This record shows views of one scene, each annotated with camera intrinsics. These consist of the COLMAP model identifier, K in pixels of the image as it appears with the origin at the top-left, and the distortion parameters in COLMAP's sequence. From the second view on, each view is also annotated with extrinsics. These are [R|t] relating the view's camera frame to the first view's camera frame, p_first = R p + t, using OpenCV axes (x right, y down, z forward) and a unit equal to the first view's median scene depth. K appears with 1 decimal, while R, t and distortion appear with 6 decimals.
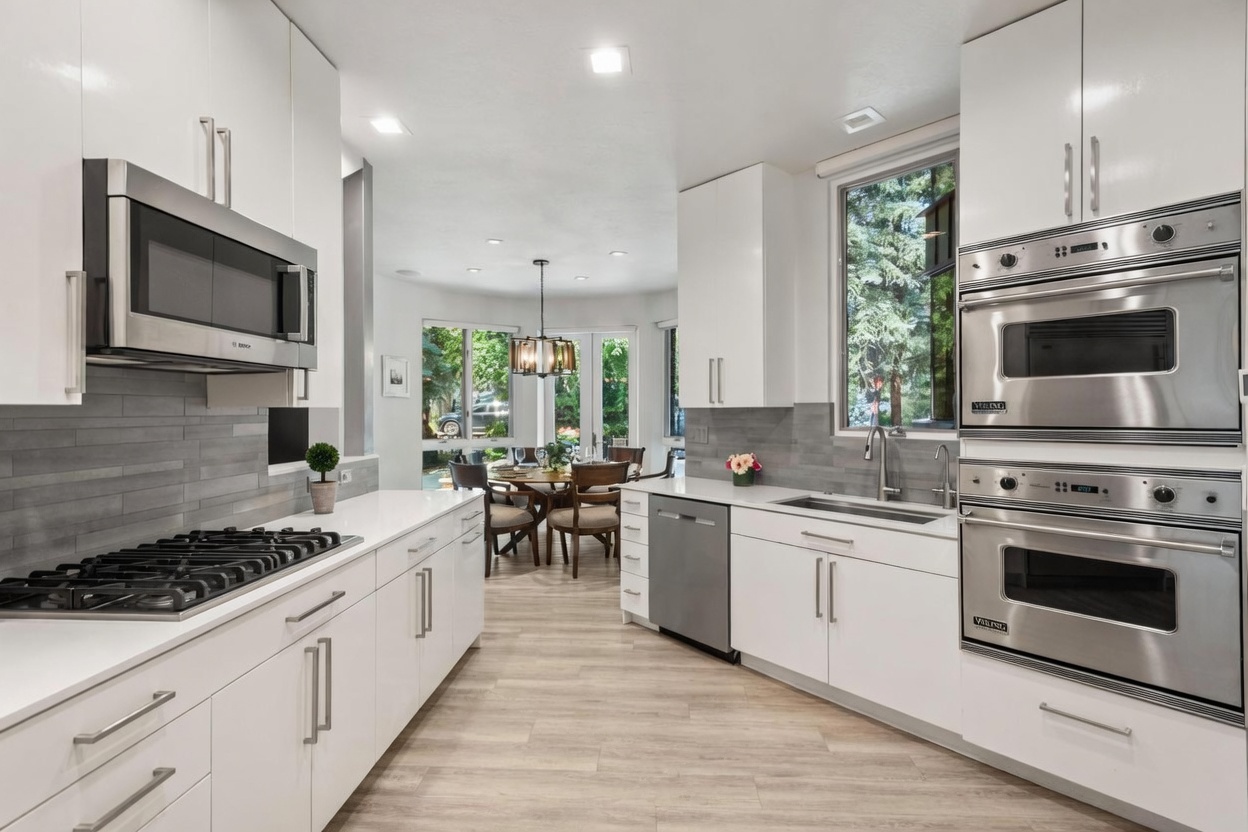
lens RADIAL K [[602.3, 0, 616.0], [0, 602.3, 412.8], [0, 0, 1]] dist [0.010191, -0.001749]
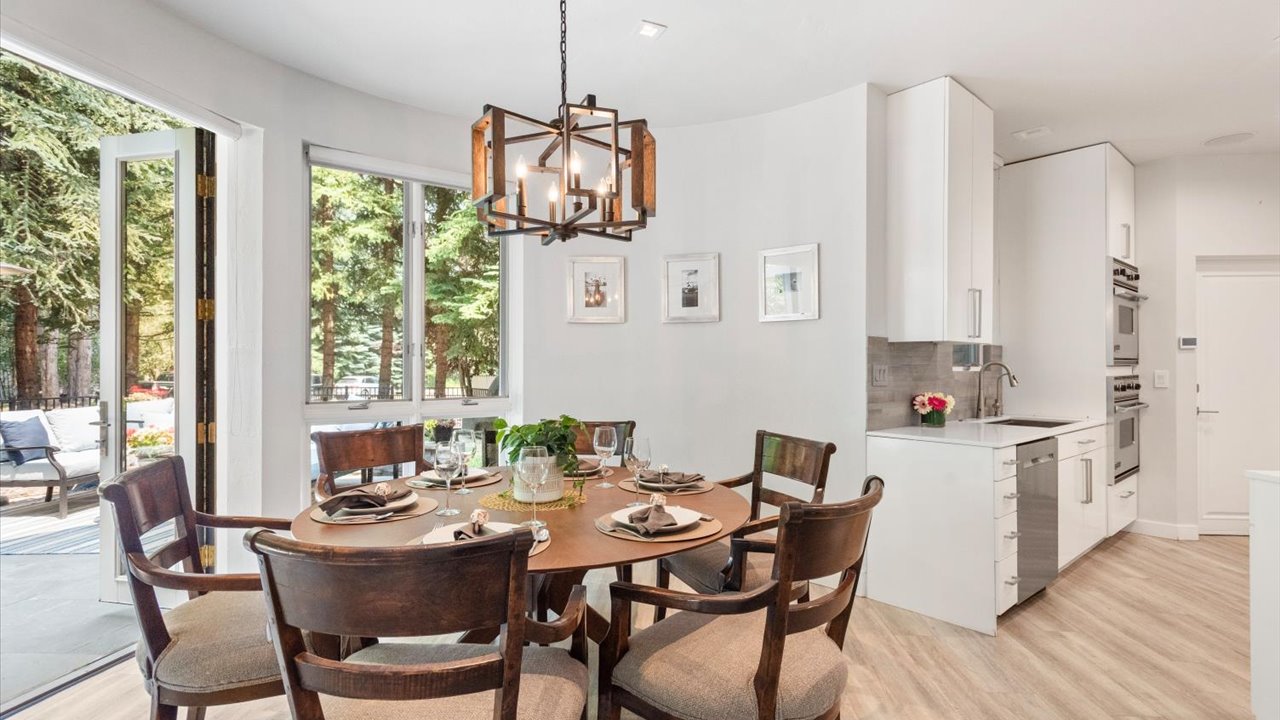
lens RADIAL K [[613.9, 0, 647.0], [0, 613.9, 364.9], [0, 0, 1]] dist [0.019819, 0.000739]
pose [[-0.022496, 0.002705, 0.999743, -0.810229], [0.002997, 0.999992, -0.002638, 0.028067], [-0.999742, 0.002937, -0.022504, 1.611399]]
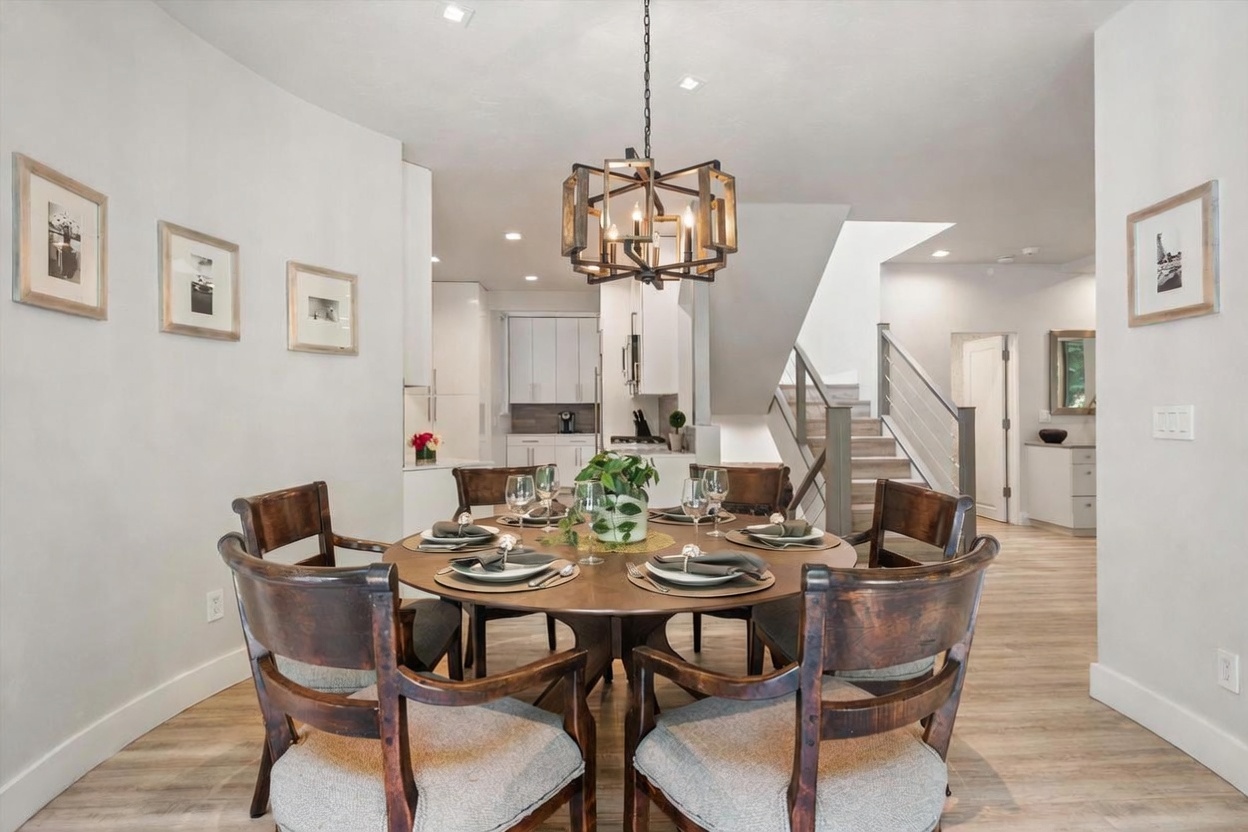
lens RADIAL K [[602.3, 0, 626.8], [0, 602.3, 415.3], [0, 0, 1]] dist [0.010191, -0.001749]
pose [[-0.990018, 0.007202, -0.140754, -0.075729], [0.006391, 0.999960, 0.006215, 0.042114], [0.140793, 0.005253, -0.990025, 2.325820]]
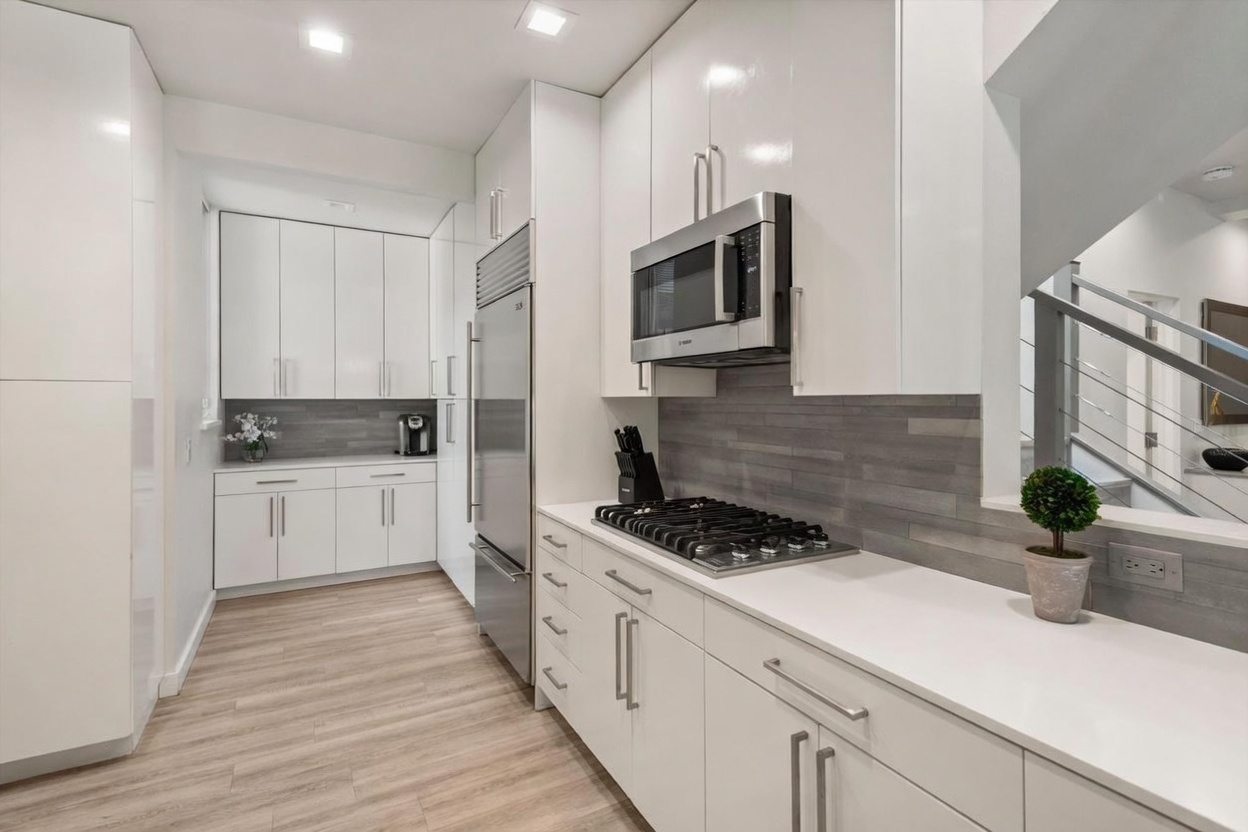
lens RADIAL K [[585.7, 0, 624.6], [0, 585.7, 400.3], [0, 0, 1]] dist [0.009286, -0.000684]
pose [[-0.834958, 0.004822, -0.550292, 0.042562], [0.000664, 0.999970, 0.007755, -0.006182], [0.550313, 0.006110, -0.834936, 0.980555]]
